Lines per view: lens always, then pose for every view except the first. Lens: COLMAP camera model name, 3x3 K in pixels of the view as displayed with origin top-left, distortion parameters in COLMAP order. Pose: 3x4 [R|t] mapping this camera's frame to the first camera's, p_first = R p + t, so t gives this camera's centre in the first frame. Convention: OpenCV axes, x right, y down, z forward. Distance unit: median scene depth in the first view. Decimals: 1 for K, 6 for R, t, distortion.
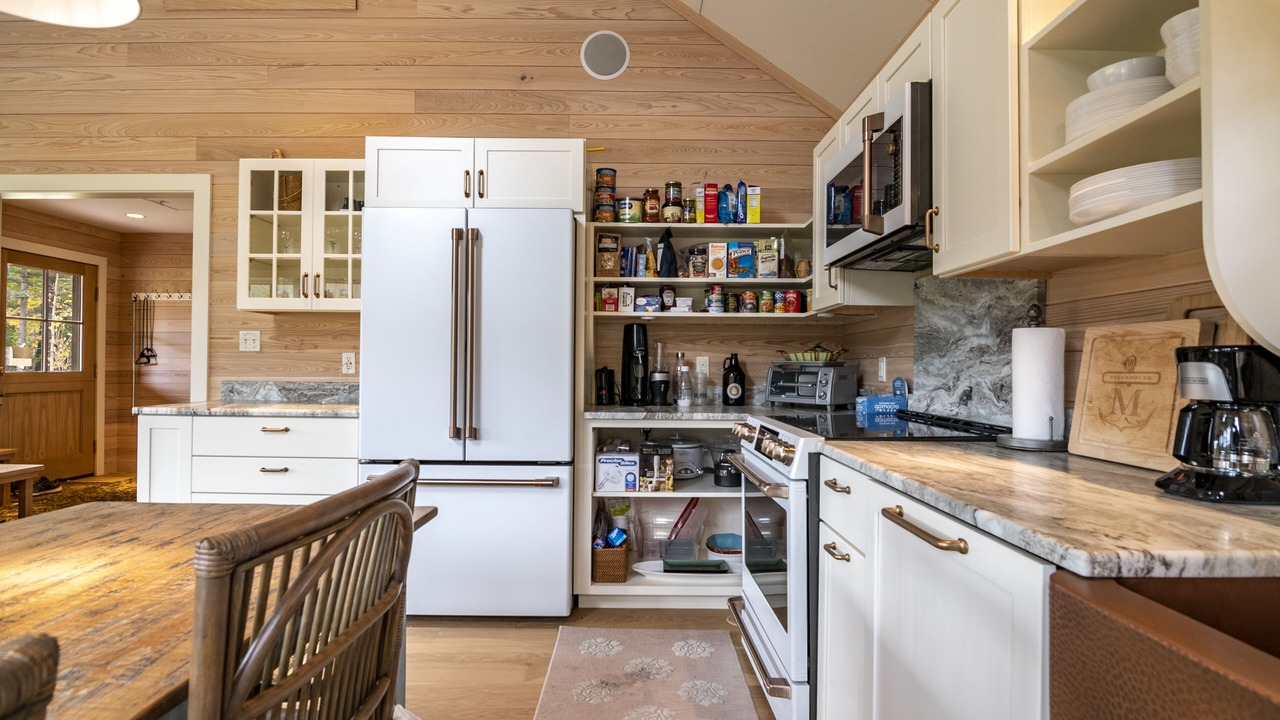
lens RADIAL K [[624.7, 0, 637.6], [0, 624.7, 360.4], [0, 0, 1]] dist [-0.009545, -0.007163]
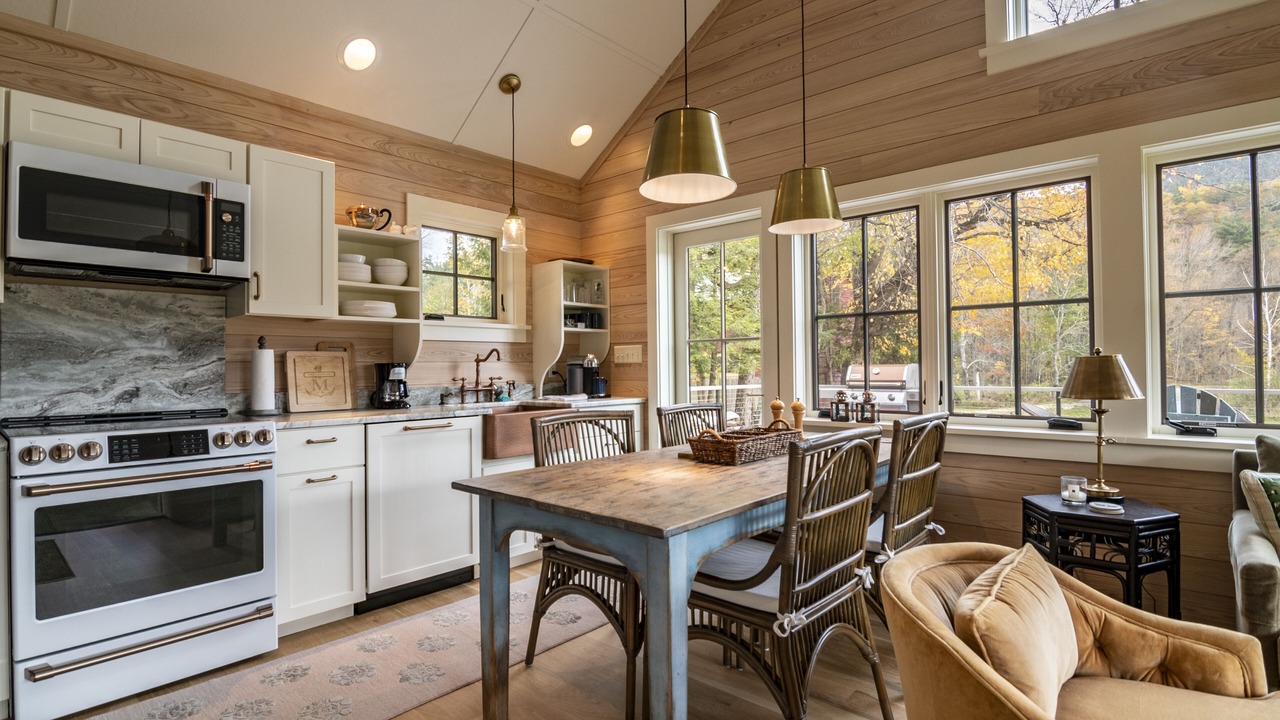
lens RADIAL K [[624.7, 0, 633.7], [0, 624.7, 359.2], [0, 0, 1]] dist [-0.009545, -0.007163]
pose [[-0.737192, 0.008056, 0.675636, -1.367699], [-0.000948, 0.999916, -0.012957, -0.000101], [-0.675683, -0.010192, -0.737122, 1.576764]]
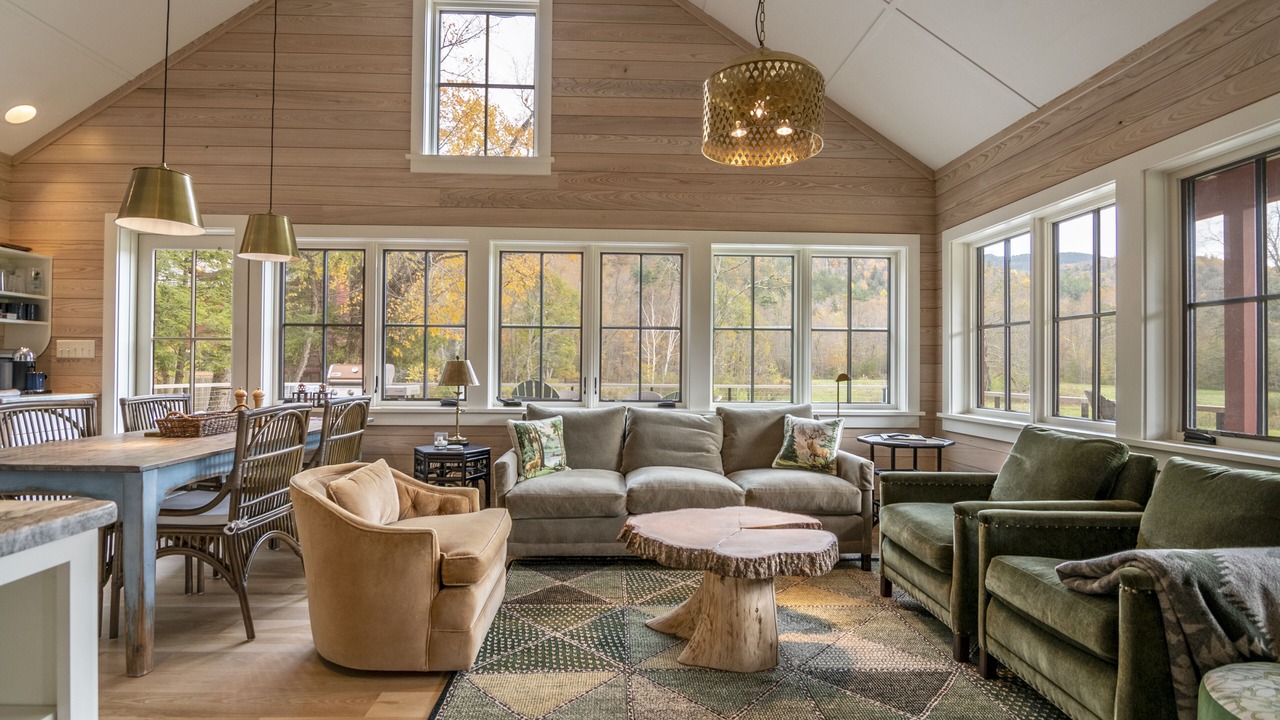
lens RADIAL K [[624.7, 0, 642.0], [0, 624.7, 358.7], [0, 0, 1]] dist [-0.009545, -0.007163]
pose [[-0.999602, -0.013979, -0.024490, -2.213687], [-0.013487, 0.999706, -0.020130, 0.008132], [0.024764, -0.019792, -0.999497, 2.777966]]
